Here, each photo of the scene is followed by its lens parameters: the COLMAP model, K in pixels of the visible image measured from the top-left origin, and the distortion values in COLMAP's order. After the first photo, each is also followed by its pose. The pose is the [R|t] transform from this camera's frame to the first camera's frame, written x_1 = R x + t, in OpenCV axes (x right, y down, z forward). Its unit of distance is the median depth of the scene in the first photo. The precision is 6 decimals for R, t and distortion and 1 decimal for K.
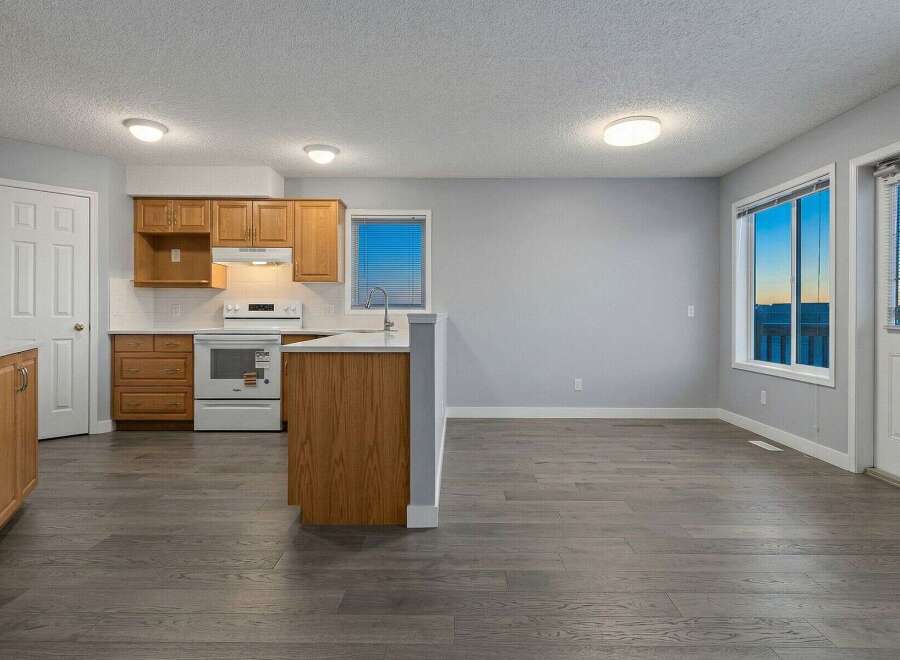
lens RADIAL K [[503.3, 0, 451.6], [0, 503.3, 312.5], [0, 0, 1]] dist [0.003403, 0.000958]
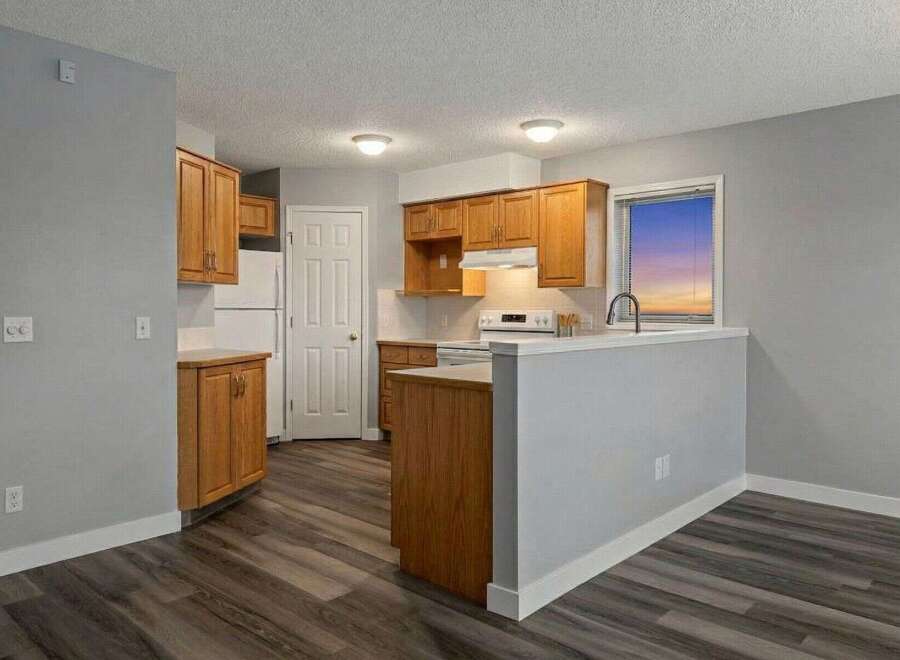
lens RADIAL K [[657.3, 0, 449.8], [0, 657.3, 324.2], [0, 0, 1]] dist [0.050171, -0.000538]
pose [[0.743944, 0.014039, -0.668095, 0.297460], [-0.002572, 0.999832, 0.018146, -0.020691], [0.668237, -0.011781, 0.743855, 0.103037]]
